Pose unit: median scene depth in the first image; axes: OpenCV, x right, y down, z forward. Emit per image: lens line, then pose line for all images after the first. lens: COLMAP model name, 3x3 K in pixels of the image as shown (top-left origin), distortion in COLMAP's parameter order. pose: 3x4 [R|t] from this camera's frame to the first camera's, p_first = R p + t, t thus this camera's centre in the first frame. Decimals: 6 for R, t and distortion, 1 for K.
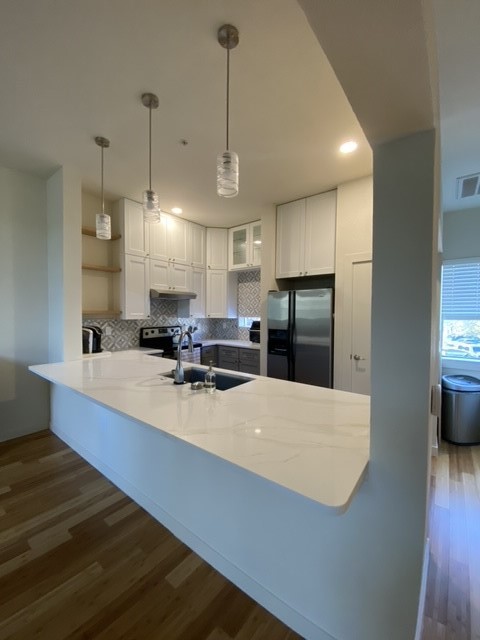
lens RADIAL K [[258.6, 0, 246.7], [0, 258.6, 319.4], [0, 0, 1]] dist [-0.005563, -0.005457]
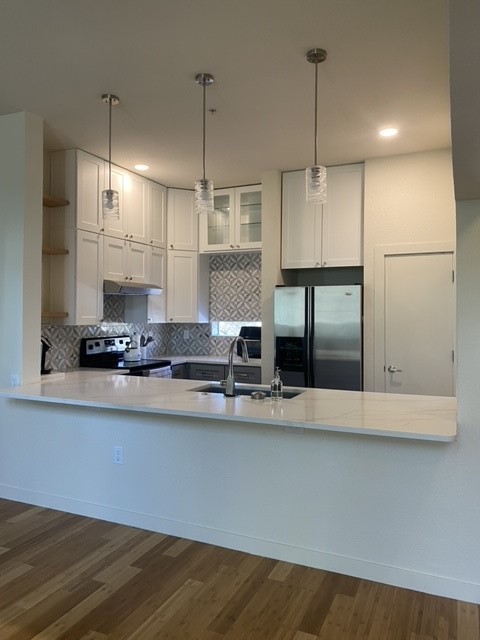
lens RADIAL K [[484.2, 0, 249.8], [0, 484.2, 312.7], [0, 0, 1]] dist [0.012794, -0.001239]
pose [[0.970312, 0.000722, 0.241857, -0.309990], [0.006324, 0.999578, -0.028352, 0.005960], [-0.241775, 0.029040, 0.969898, -0.319640]]
